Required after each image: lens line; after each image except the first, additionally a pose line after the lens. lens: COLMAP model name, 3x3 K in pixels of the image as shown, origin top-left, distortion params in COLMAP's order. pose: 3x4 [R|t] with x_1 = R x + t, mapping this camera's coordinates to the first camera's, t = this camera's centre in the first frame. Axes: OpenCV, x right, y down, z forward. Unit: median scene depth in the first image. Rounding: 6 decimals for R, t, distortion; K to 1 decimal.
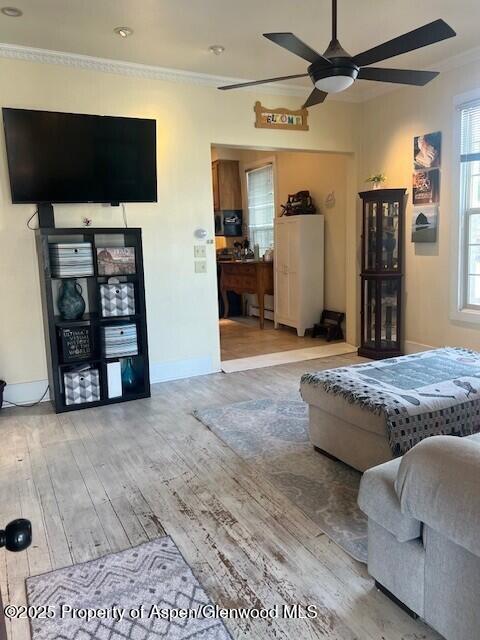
lens RADIAL K [[484.6, 0, 238.7], [0, 484.6, 319.9], [0, 0, 1]] dist [0.012959, -0.006692]
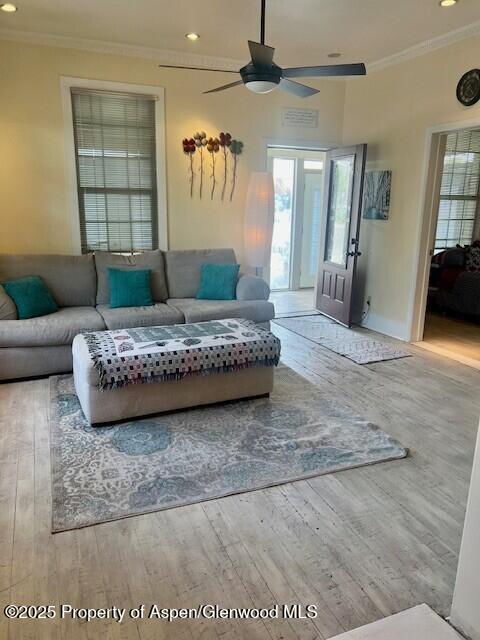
lens RADIAL K [[484.6, 0, 237.9], [0, 484.6, 320.9], [0, 0, 1]] dist [0.012959, -0.006692]
pose [[-0.996109, 0.002613, 0.088096, 0.136757], [0.037189, 0.918676, 0.393257, -0.398877], [-0.079904, 0.395003, -0.915198, 2.147295]]
